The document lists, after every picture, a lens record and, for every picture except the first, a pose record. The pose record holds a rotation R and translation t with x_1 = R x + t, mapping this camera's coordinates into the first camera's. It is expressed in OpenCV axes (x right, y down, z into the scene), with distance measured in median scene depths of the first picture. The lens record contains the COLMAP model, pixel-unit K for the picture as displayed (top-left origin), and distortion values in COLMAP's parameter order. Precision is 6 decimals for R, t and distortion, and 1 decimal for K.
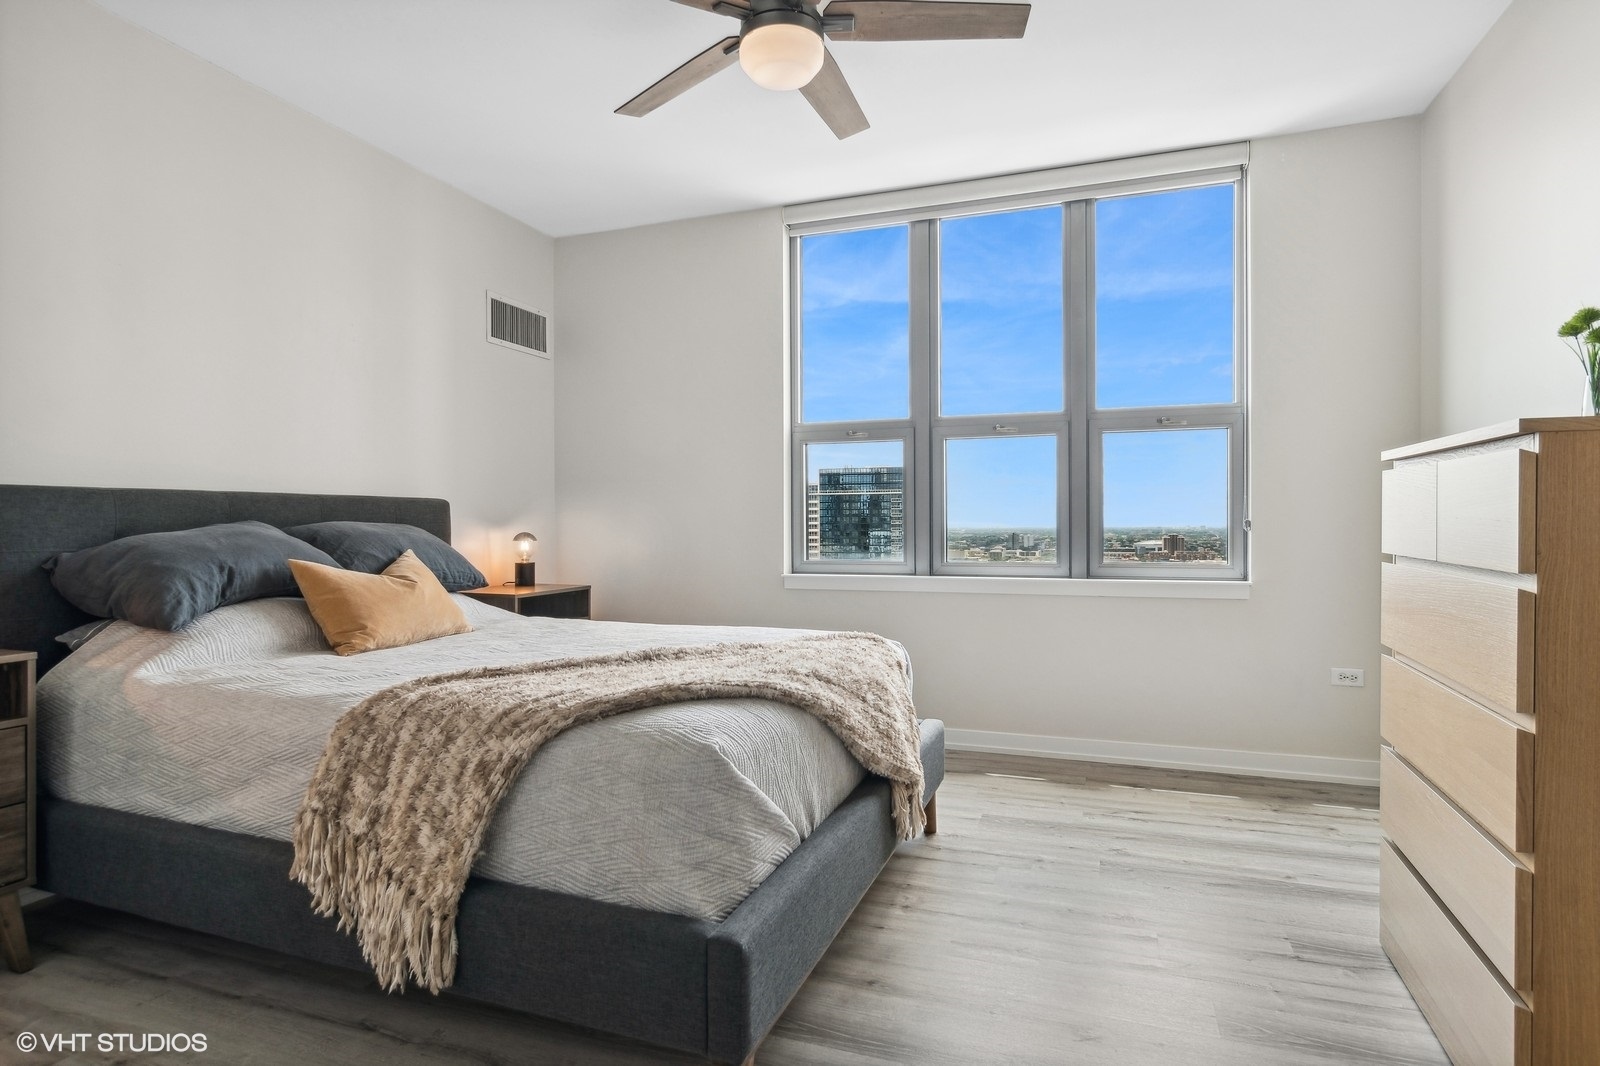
lens RADIAL K [[859.6, 0, 794.4], [0, 859.6, 524.3], [0, 0, 1]] dist [0.001945, 0.001440]
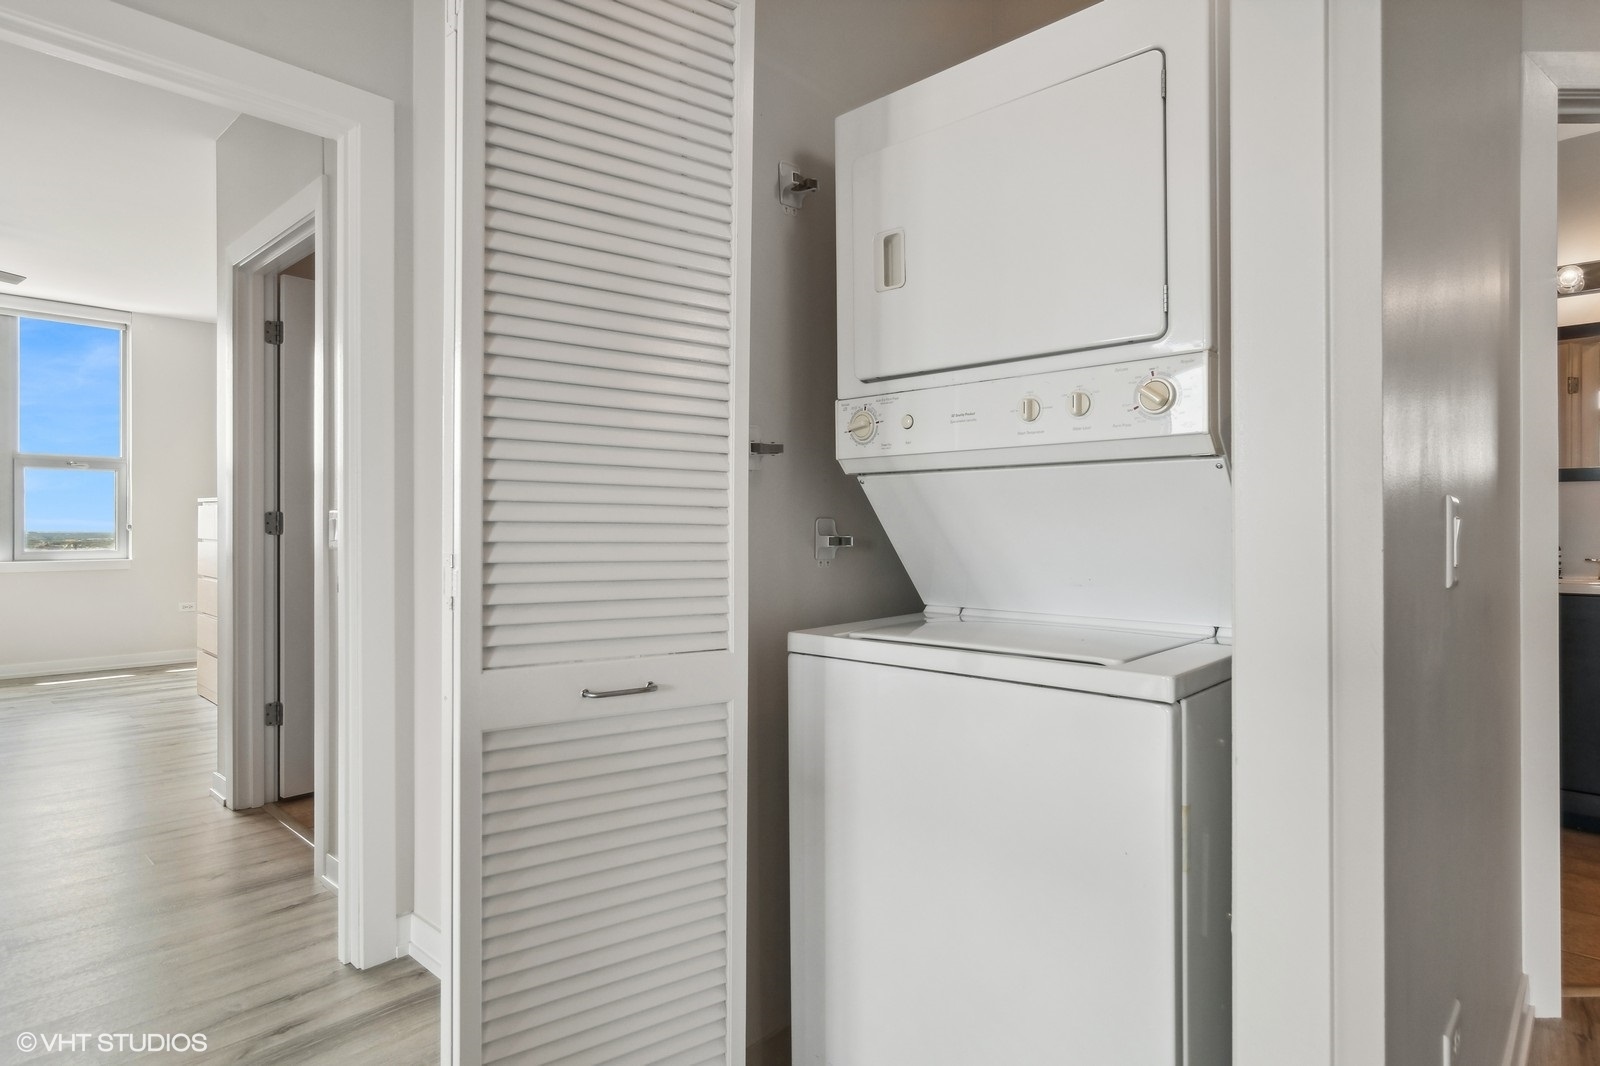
lens RADIAL K [[859.6, 0, 794.4], [0, 859.6, 524.3], [0, 0, 1]] dist [0.001945, 0.001440]
pose [[0.386642, 0.004312, 0.922220, -0.577619], [-0.000920, 0.999990, -0.004290, 0.001073], [-0.922229, 0.000810, 0.386643, -0.946331]]
